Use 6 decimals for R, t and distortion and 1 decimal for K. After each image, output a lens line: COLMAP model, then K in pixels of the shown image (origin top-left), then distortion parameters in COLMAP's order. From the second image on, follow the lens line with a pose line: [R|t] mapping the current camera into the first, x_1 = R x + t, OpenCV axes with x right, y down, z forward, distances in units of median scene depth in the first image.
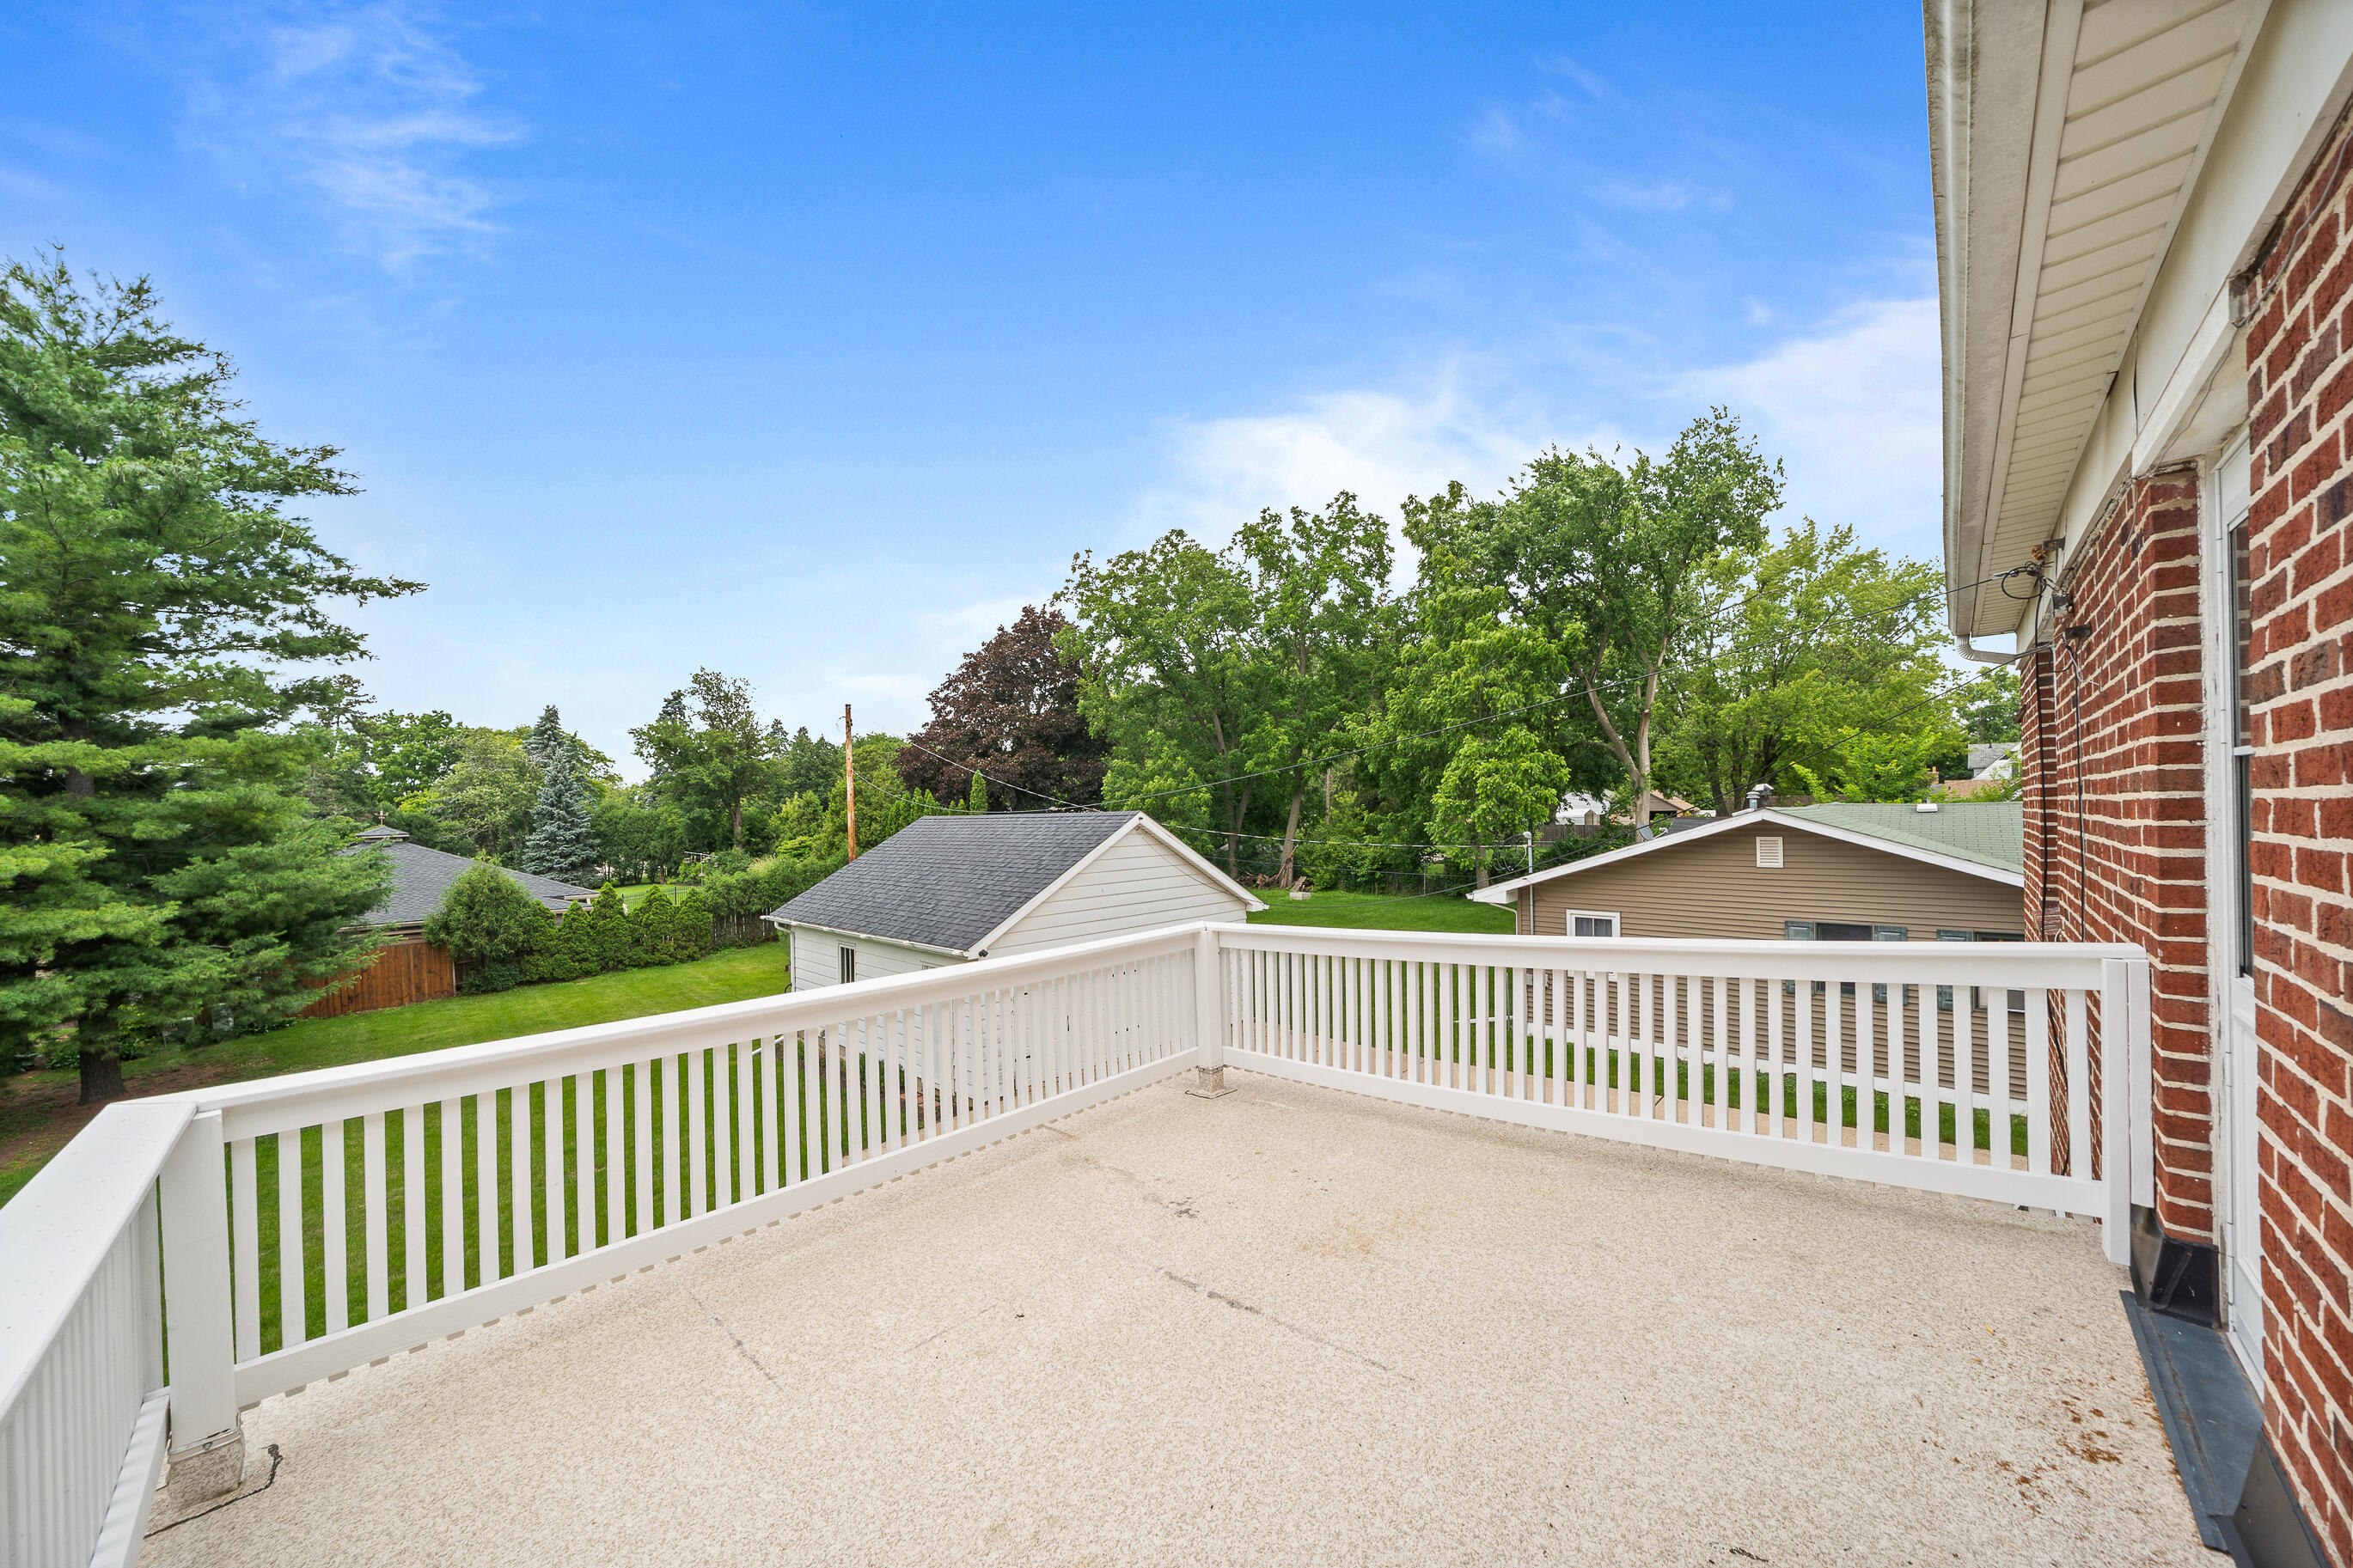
lens RADIAL K [[830.8, 0, 1191.4], [0, 830.8, 795.2], [0, 0, 1]] dist [-0.002986, -0.000019]
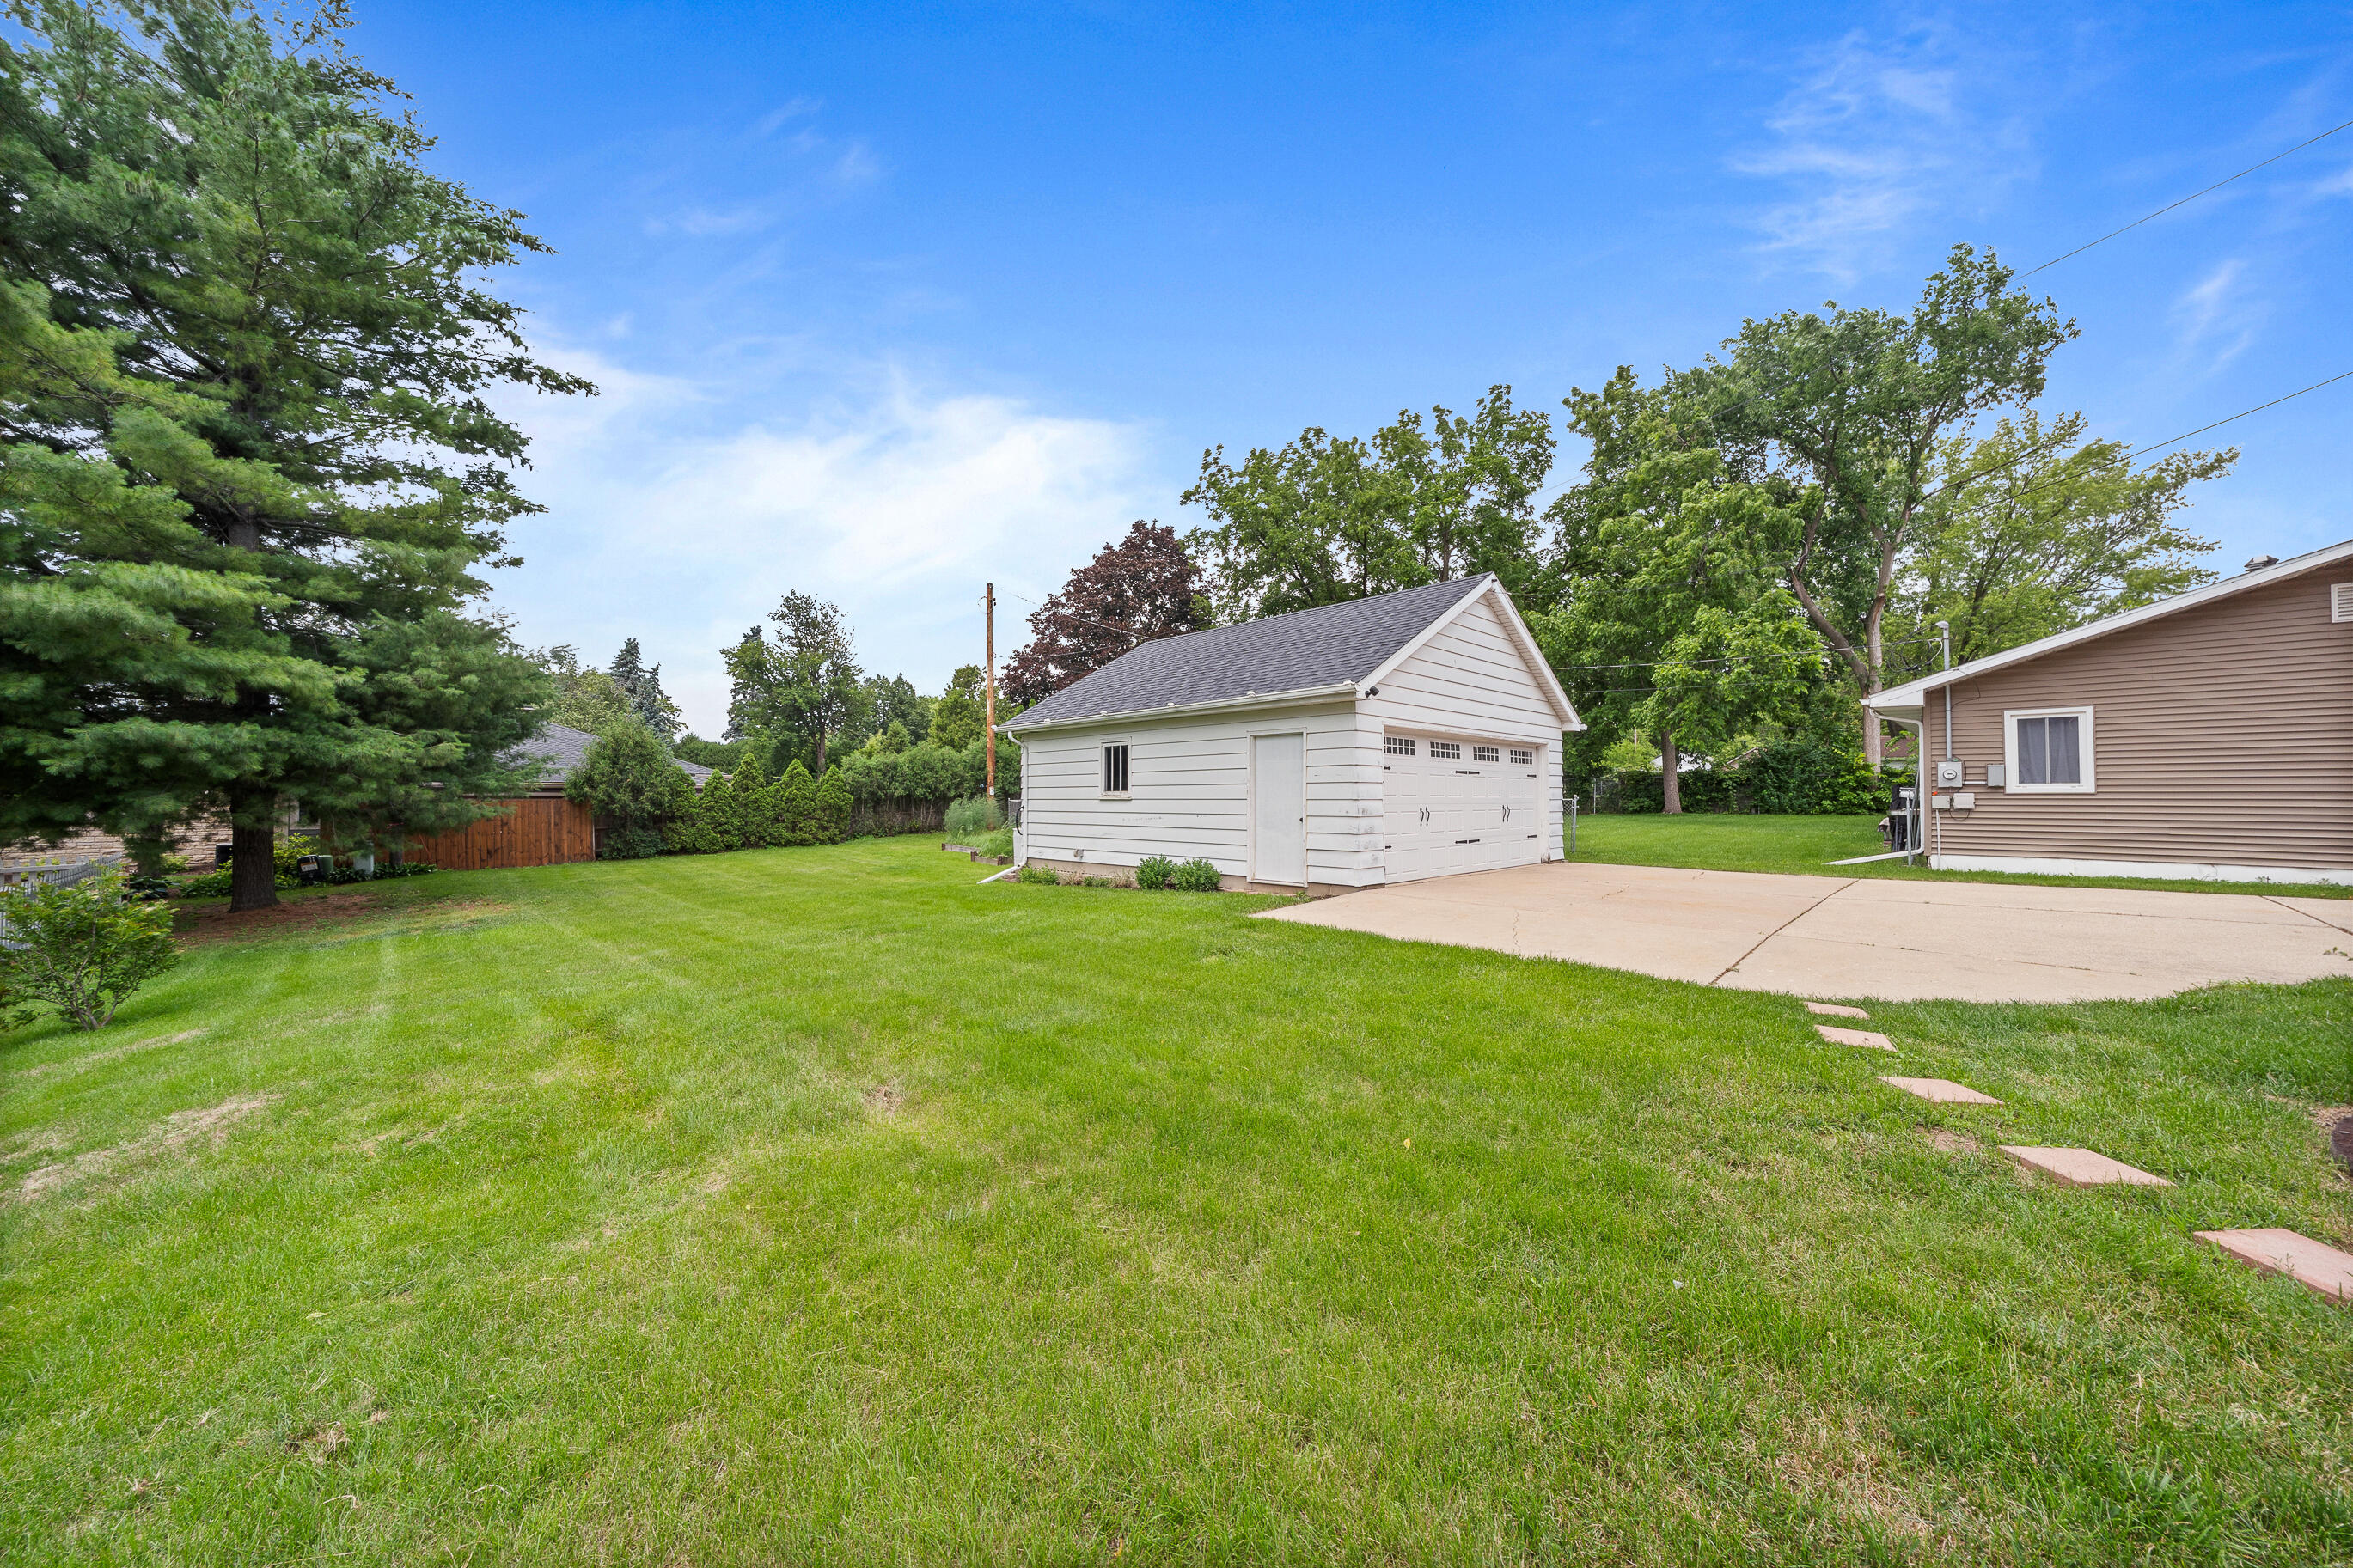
lens RADIAL K [[830.8, 0, 1168.2], [0, 830.8, 778.4], [0, 0, 1]] dist [-0.002986, -0.000019]
pose [[0.999136, 0.016665, -0.038078, -0.144805], [-0.017540, 0.999587, -0.022755, 0.103409], [0.037683, 0.023403, 0.999016, 0.072245]]
